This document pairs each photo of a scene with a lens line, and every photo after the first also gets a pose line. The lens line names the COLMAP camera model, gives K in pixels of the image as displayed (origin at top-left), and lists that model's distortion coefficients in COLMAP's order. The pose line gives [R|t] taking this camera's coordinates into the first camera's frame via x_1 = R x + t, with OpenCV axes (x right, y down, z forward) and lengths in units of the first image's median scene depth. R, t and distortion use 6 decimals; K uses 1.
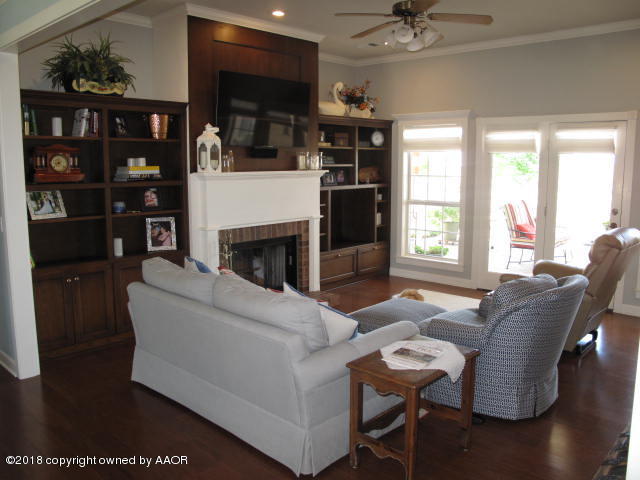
lens RADIAL K [[536.1, 0, 321.5], [0, 536.1, 239.4], [0, 0, 1]] dist [-0.085614, 0.026896]
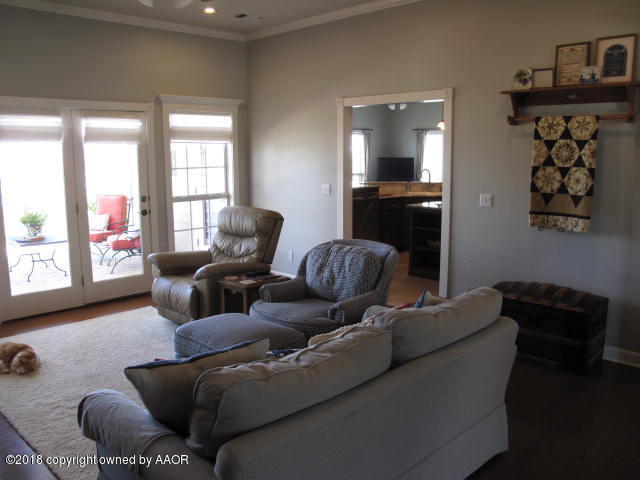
lens RADIAL K [[536.1, 0, 321.0], [0, 536.1, 239.5], [0, 0, 1]] dist [-0.085614, 0.026896]
pose [[0.013703, -0.167277, 0.985815, -0.498387], [0.138503, 0.976721, 0.163809, -0.098240], [-0.990267, 0.134294, 0.036553, 0.619409]]
